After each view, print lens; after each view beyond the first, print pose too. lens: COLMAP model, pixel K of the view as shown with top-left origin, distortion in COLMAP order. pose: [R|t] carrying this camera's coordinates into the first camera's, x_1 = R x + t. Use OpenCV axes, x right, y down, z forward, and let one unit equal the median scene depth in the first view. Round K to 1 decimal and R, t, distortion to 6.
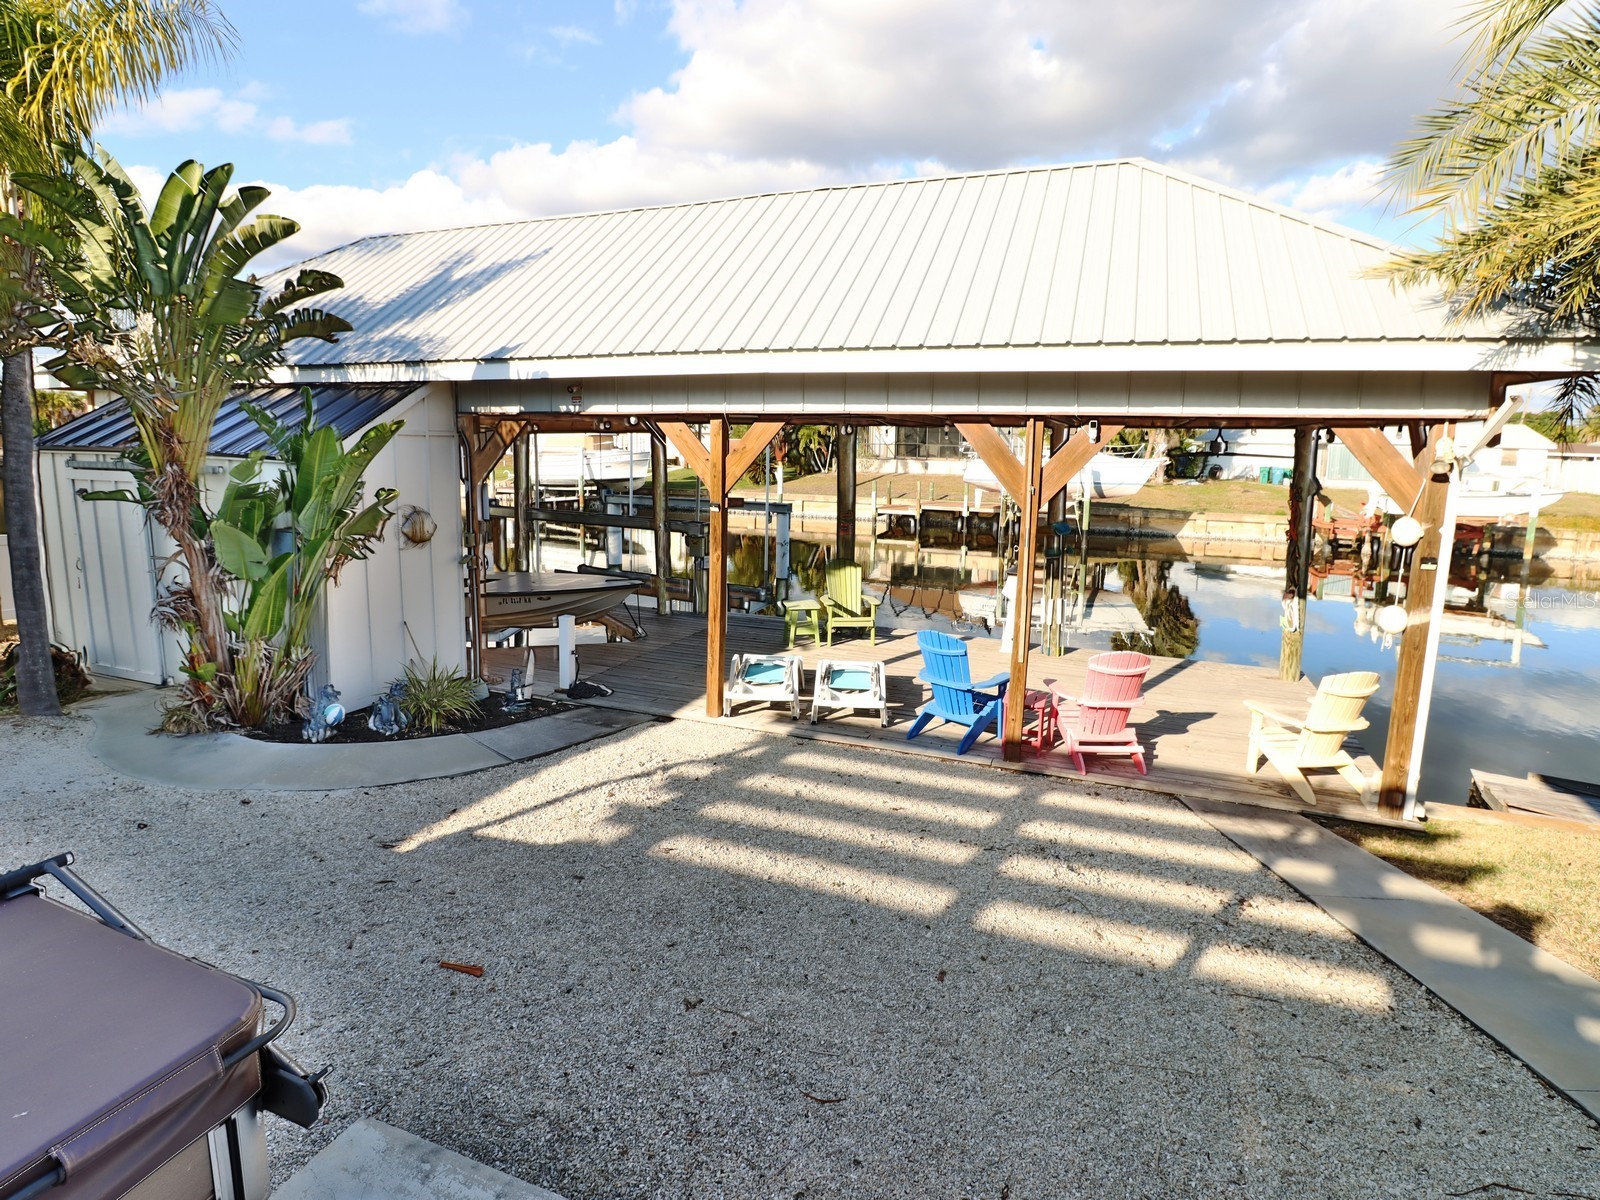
lens RADIAL K [[825.4, 0, 802.3], [0, 825.4, 555.3], [0, 0, 1]] dist [0.000013, -0.012383]
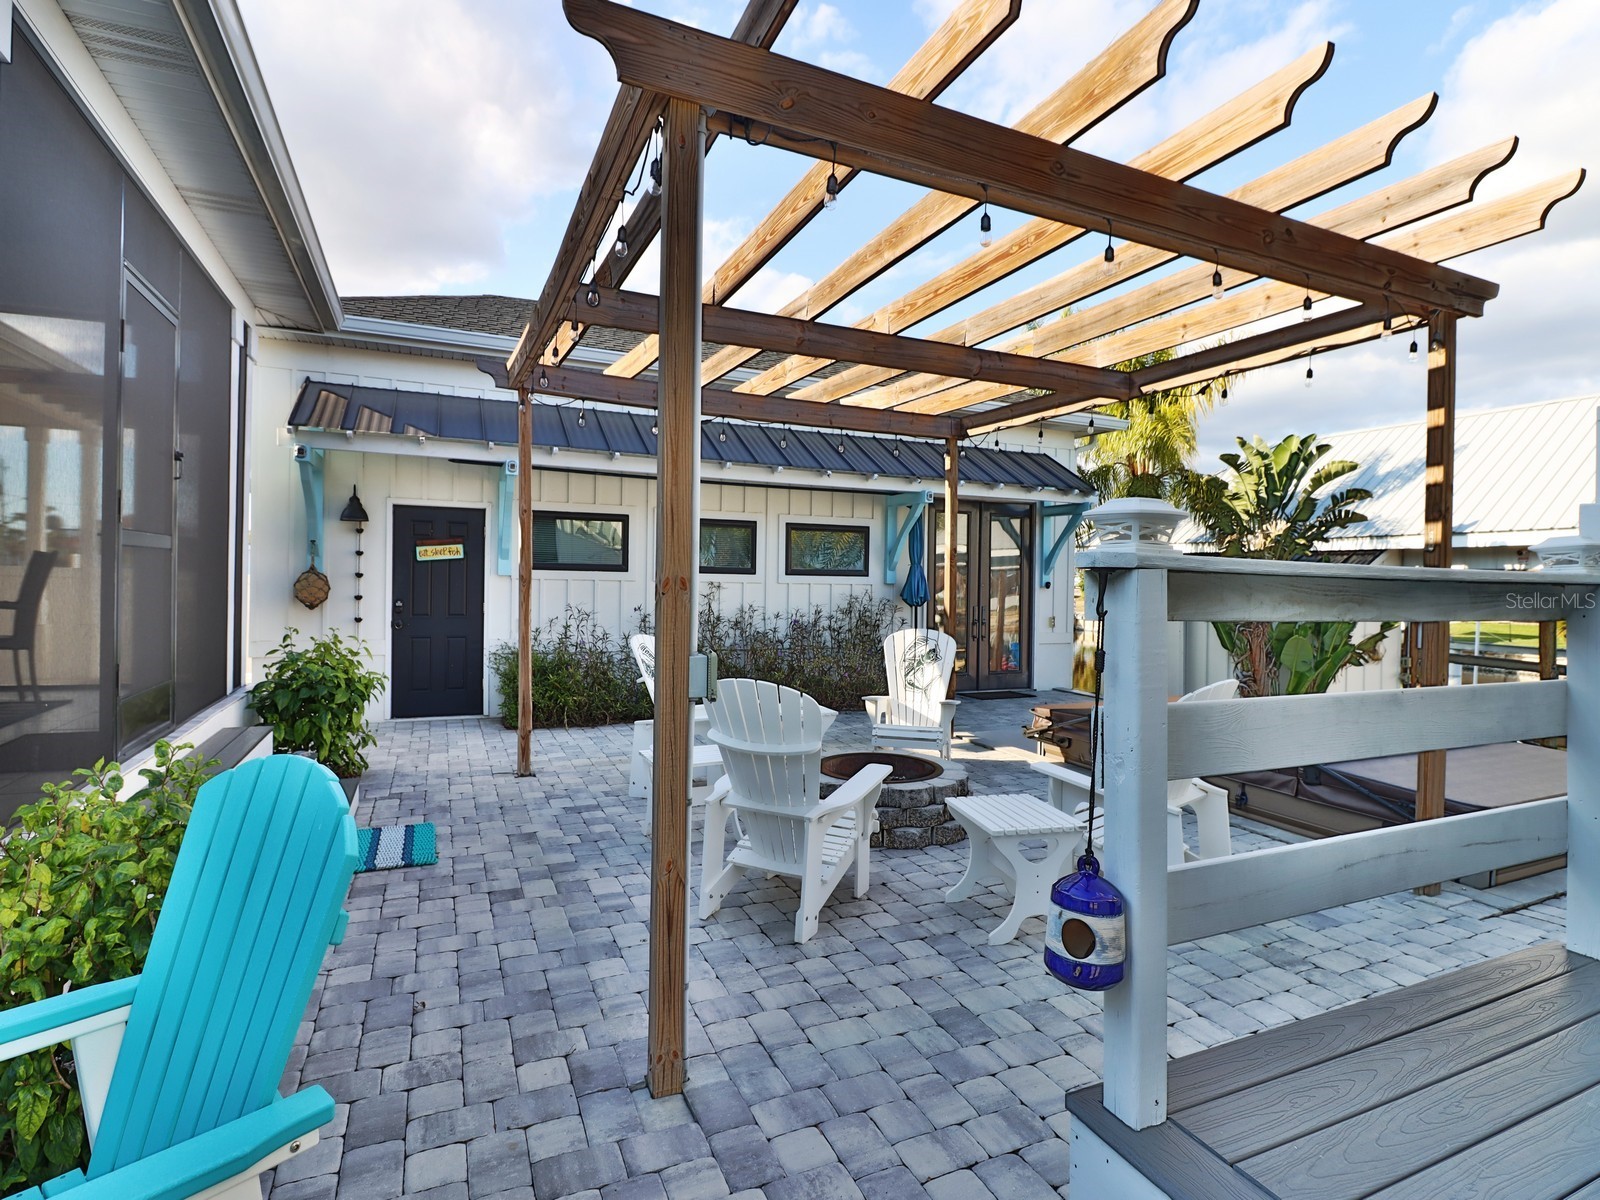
lens RADIAL K [[825.4, 0, 803.6], [0, 825.4, 598.7], [0, 0, 1]] dist [0.000013, -0.012383]
pose [[0.707468, 0.011686, -0.706649, -0.150058], [-0.101827, 0.991116, -0.085555, 0.093396], [0.699371, 0.132484, 0.702373, -0.654982]]
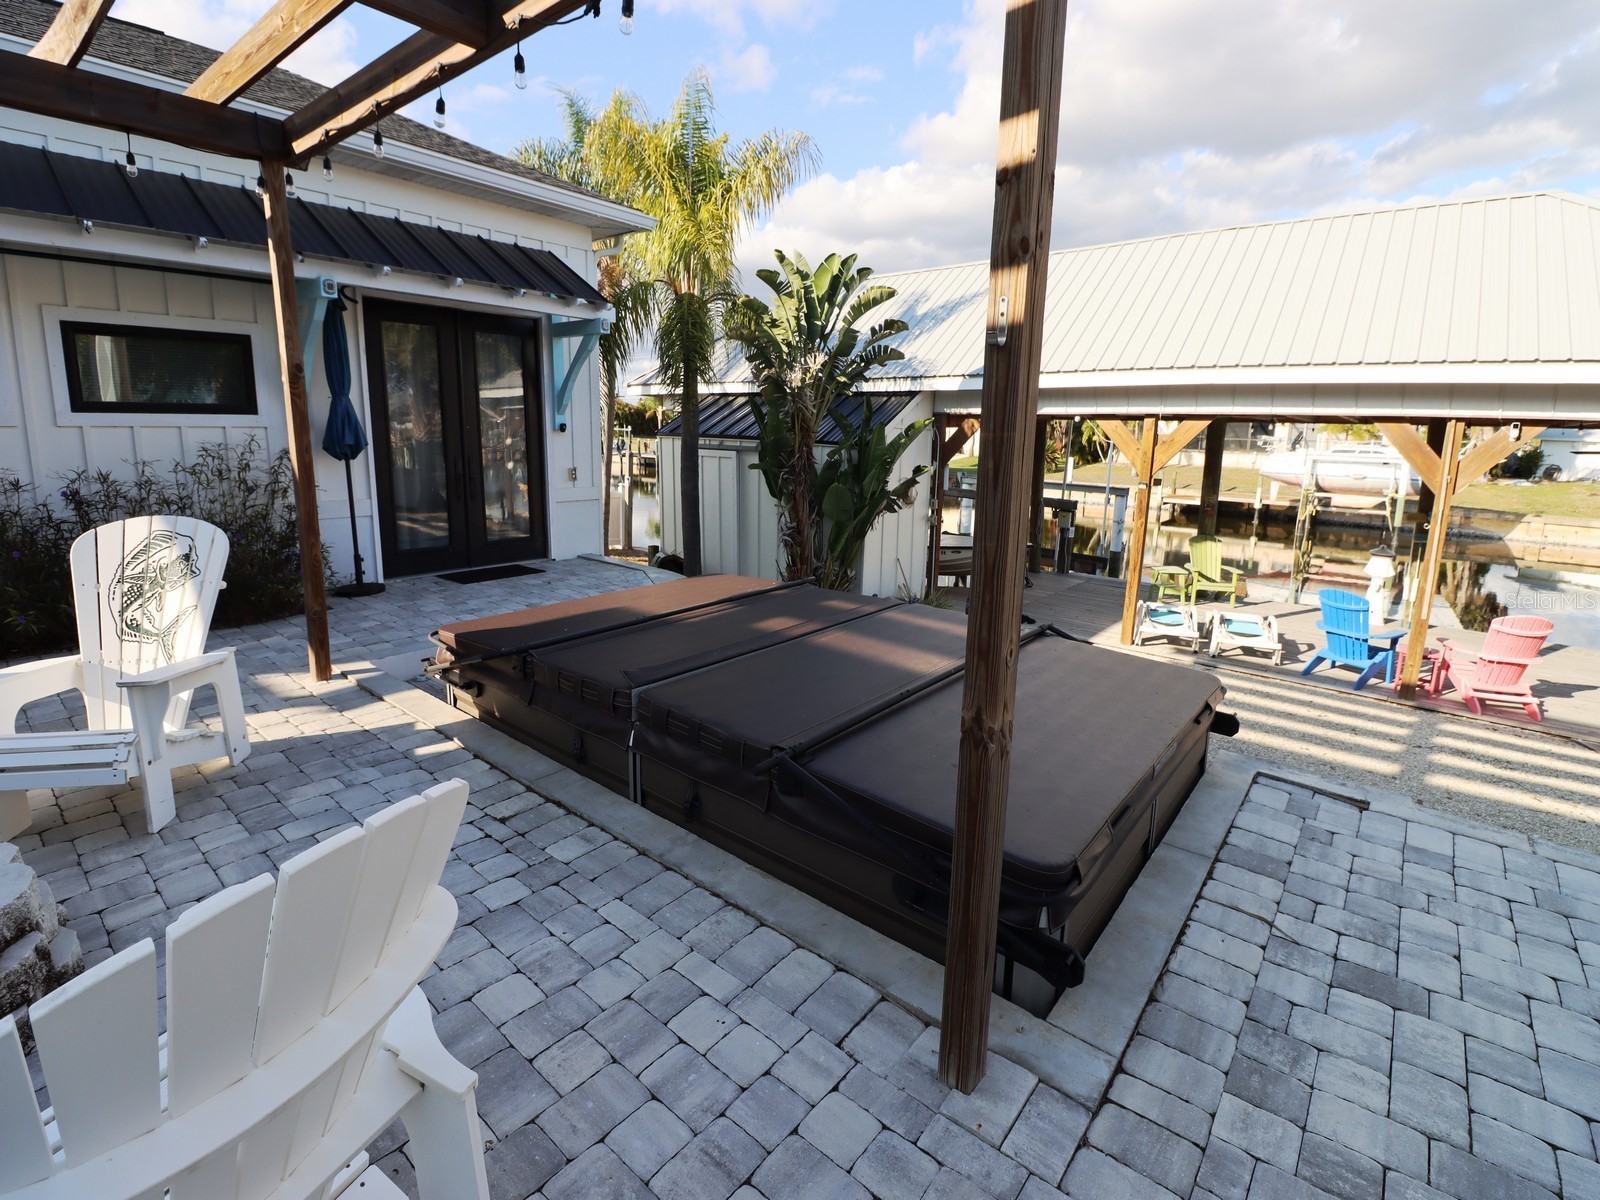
lens RADIAL K [[734.4, 0, 791.5], [0, 734.4, 562.7], [0, 0, 1]] dist [-0.021602, -0.002755]
pose [[0.942047, 0.063462, -0.329423, -0.215431], [-0.050710, 0.997599, 0.047168, 0.033433], [0.331625, -0.027730, 0.943004, -0.252014]]
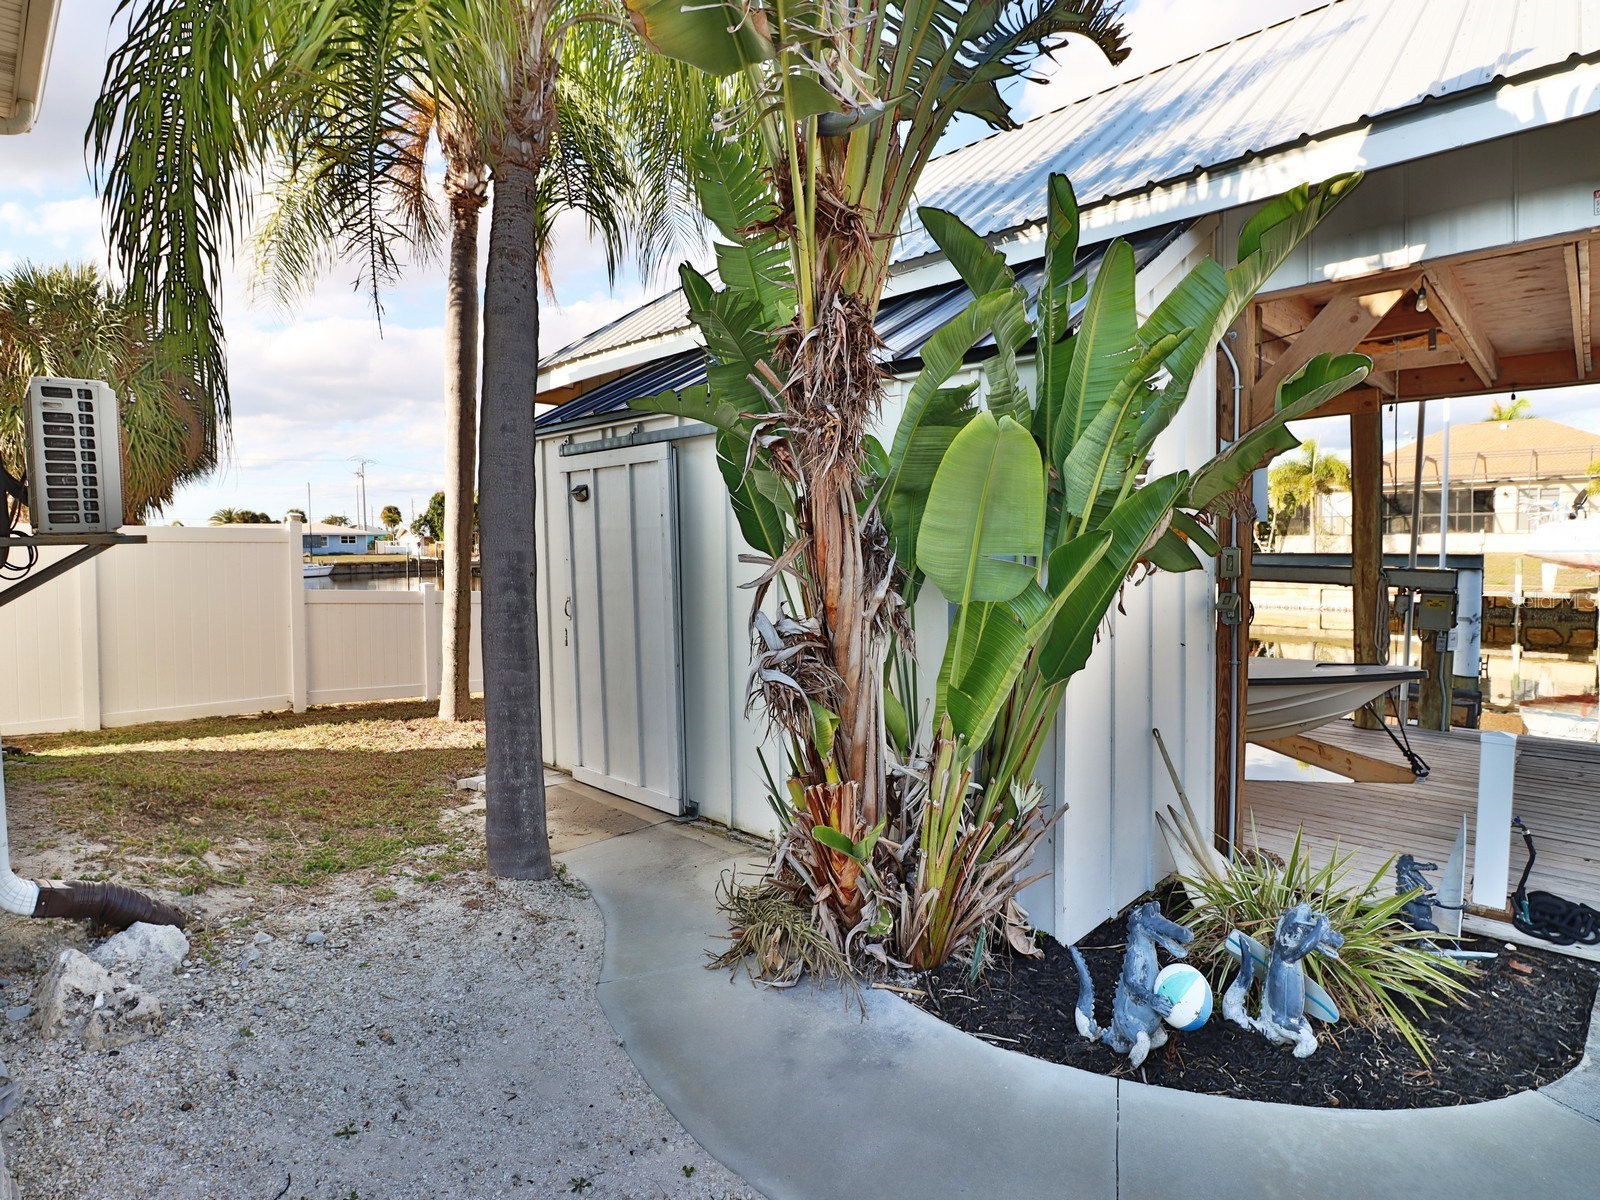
lens RADIAL K [[825.4, 0, 801.3], [0, 825.4, 611.1], [0, 0, 1]] dist [0.000013, -0.012383]
pose [[0.920928, 0.003639, -0.389716, -0.442918], [-0.024278, 0.998550, -0.048046, 0.038411], [0.388976, 0.053708, 0.919681, 0.453755]]
